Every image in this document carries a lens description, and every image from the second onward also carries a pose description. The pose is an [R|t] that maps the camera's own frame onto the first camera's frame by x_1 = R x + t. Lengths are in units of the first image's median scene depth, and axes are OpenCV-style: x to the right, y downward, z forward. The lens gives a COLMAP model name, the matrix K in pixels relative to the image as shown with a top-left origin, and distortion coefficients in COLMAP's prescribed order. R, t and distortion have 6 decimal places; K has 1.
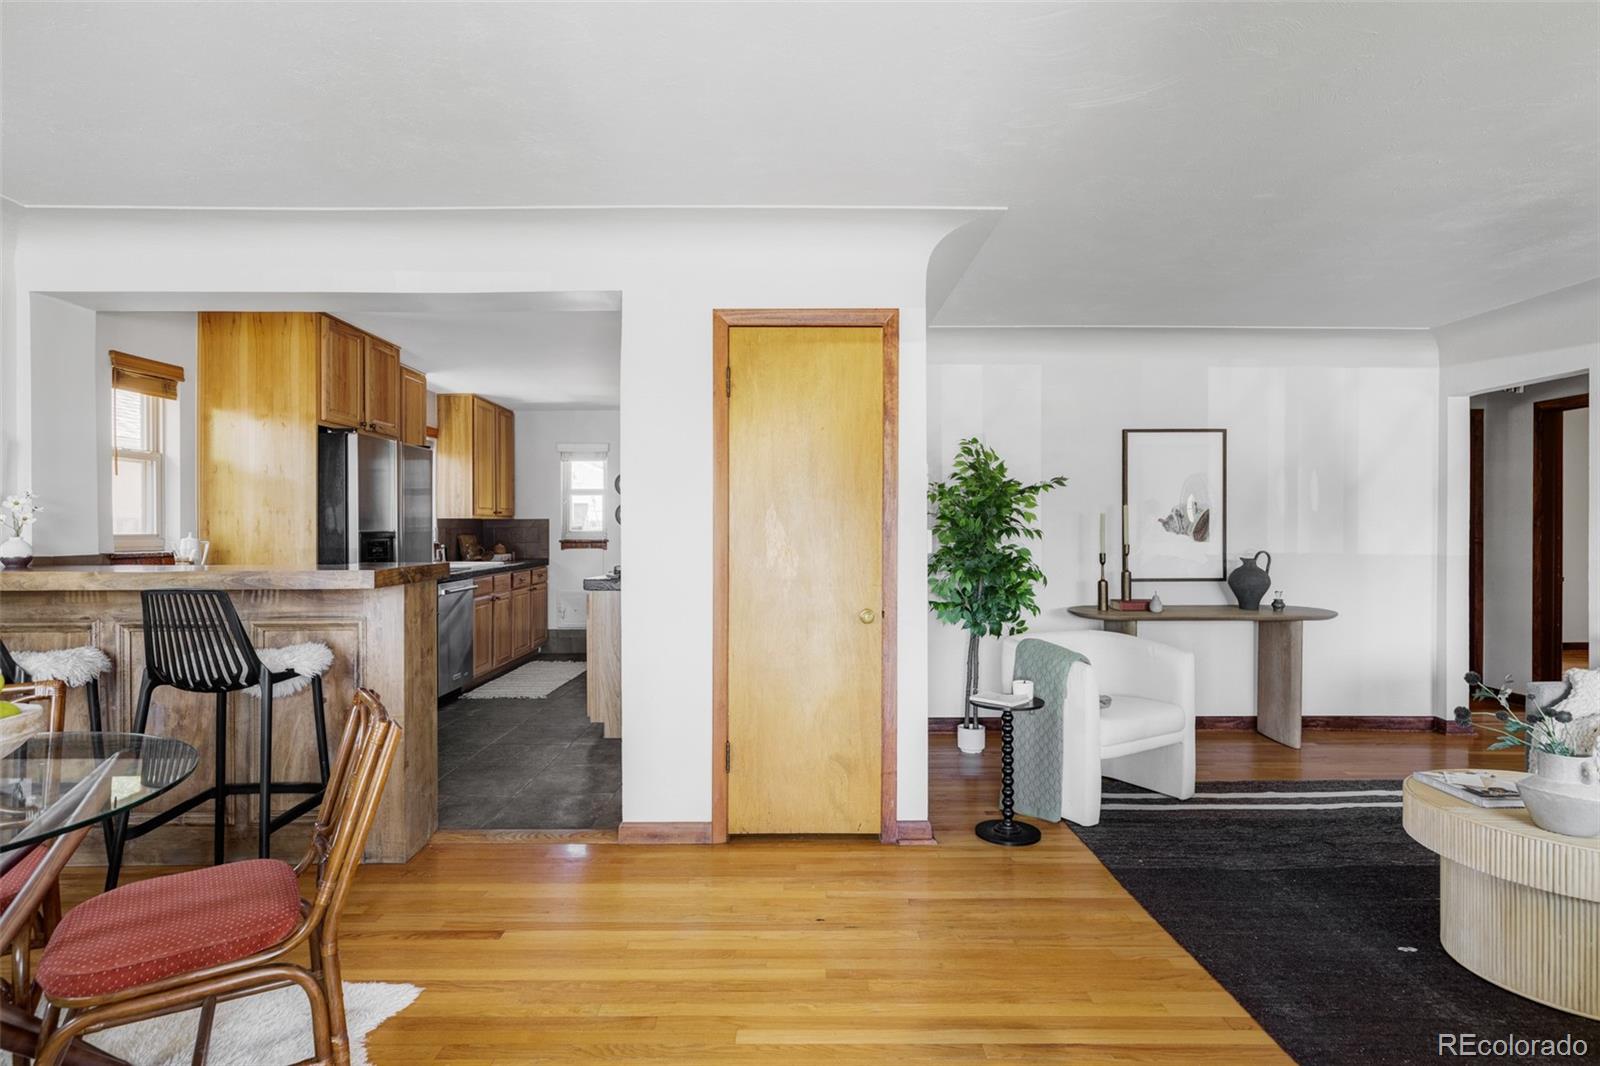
lens RADIAL K [[826.9, 0, 800.0], [0, 826.9, 533.0], [0, 0, 1]] dist [0.003808, -0.000205]
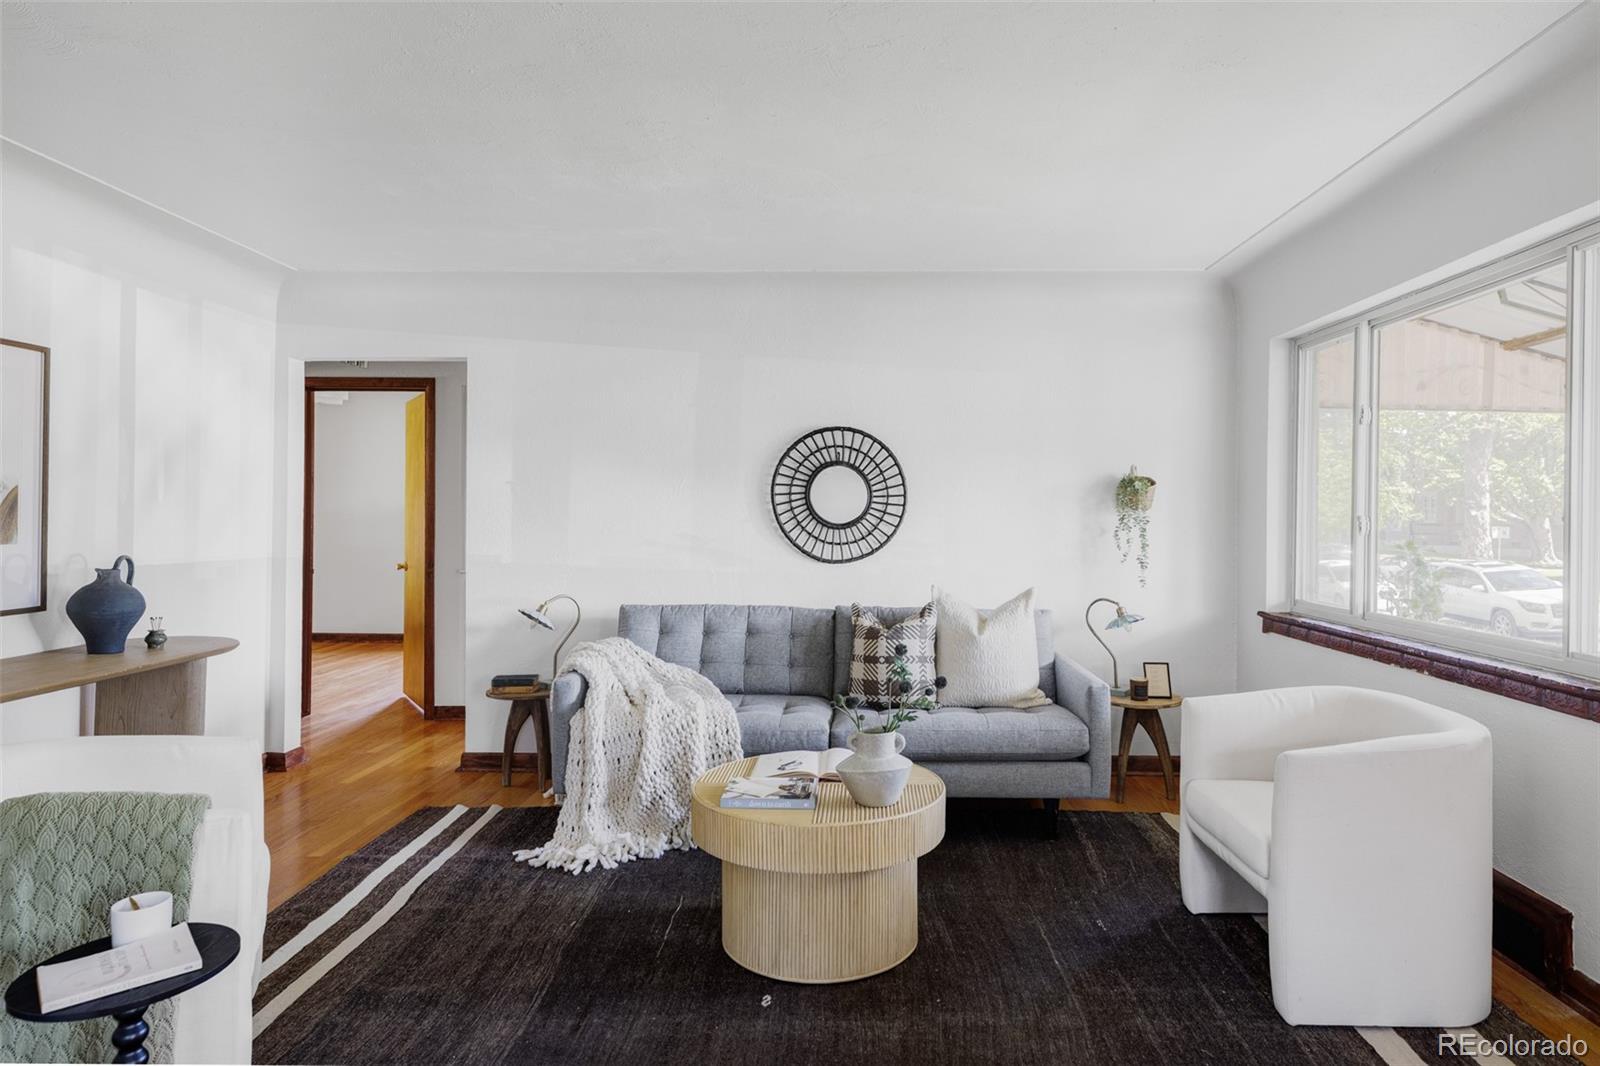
lens RADIAL K [[933.9, 0, 805.7], [0, 933.9, 510.4], [0, 0, 1]] dist [0.013973, -0.000240]
pose [[0.032782, 0.005240, 0.999449, -0.140529], [0.004167, 0.999977, -0.005380, -0.006869], [-0.999454, 0.004341, 0.032760, 0.493612]]
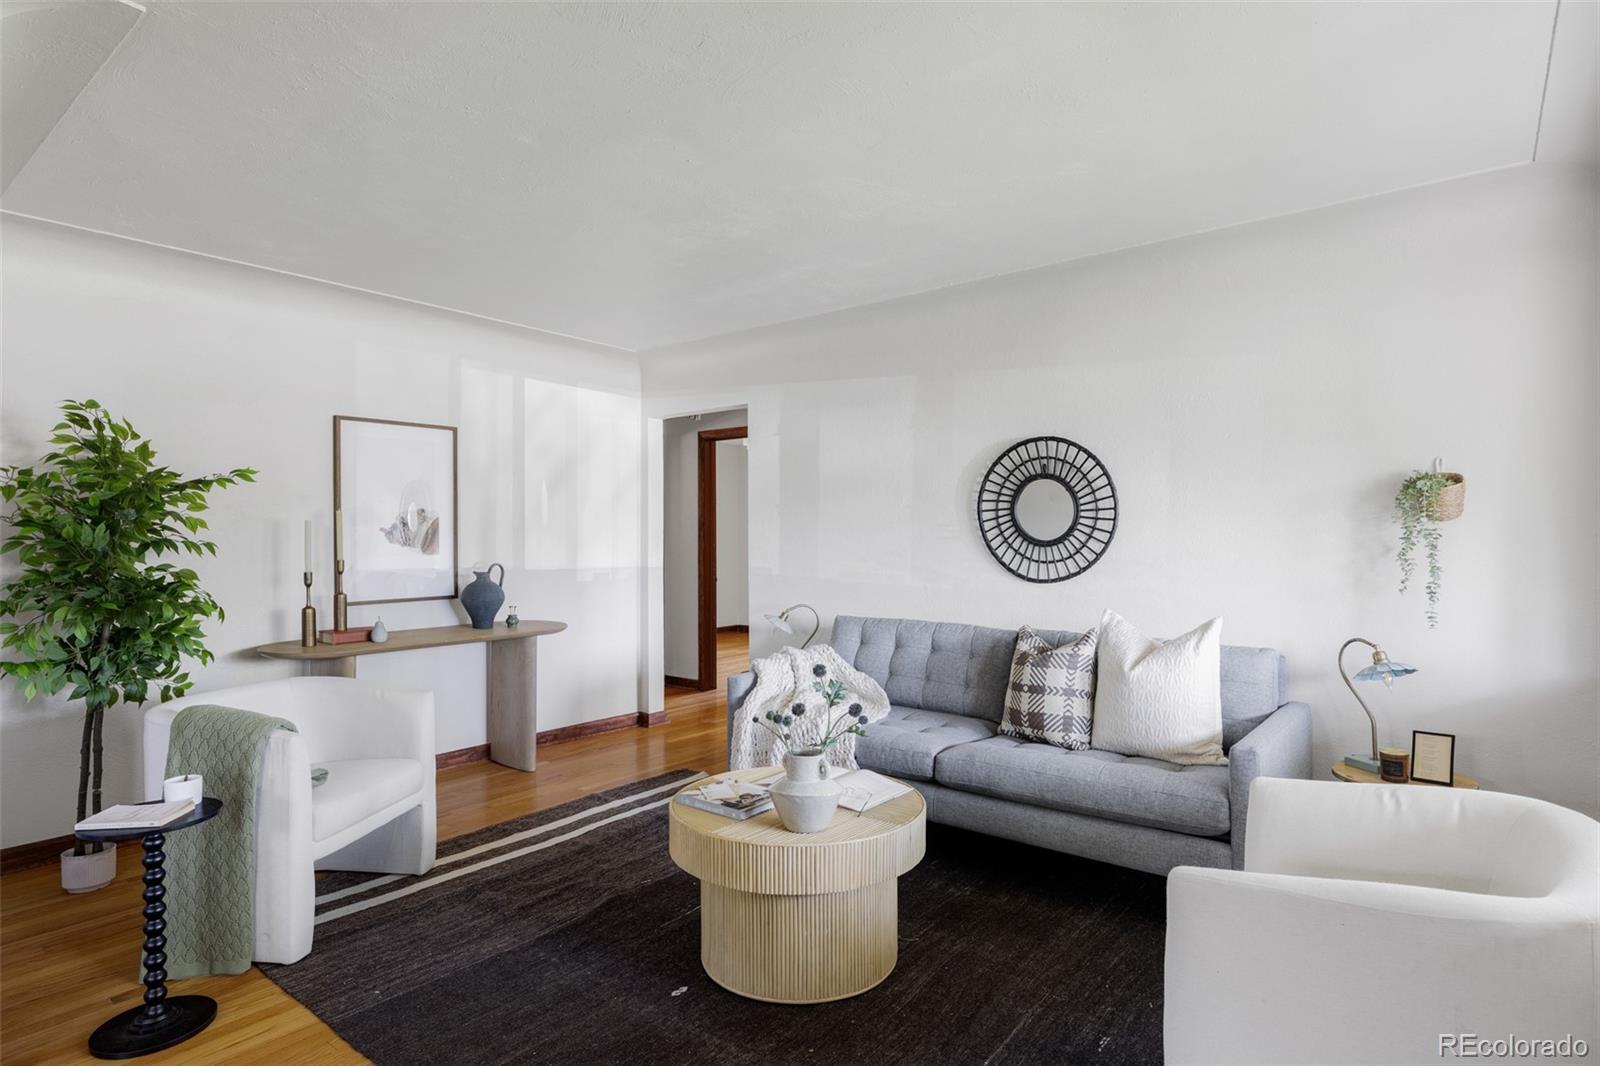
lens RADIAL K [[839.8, 0, 796.8], [0, 839.8, 538.1], [0, 0, 1]] dist [0.003609, 0.000543]
pose [[0.629756, -0.003415, 0.776786, 0.046451], [0.009888, 0.999945, -0.003620, 0.000110], [-0.776730, 0.009961, 0.629755, 0.160912]]
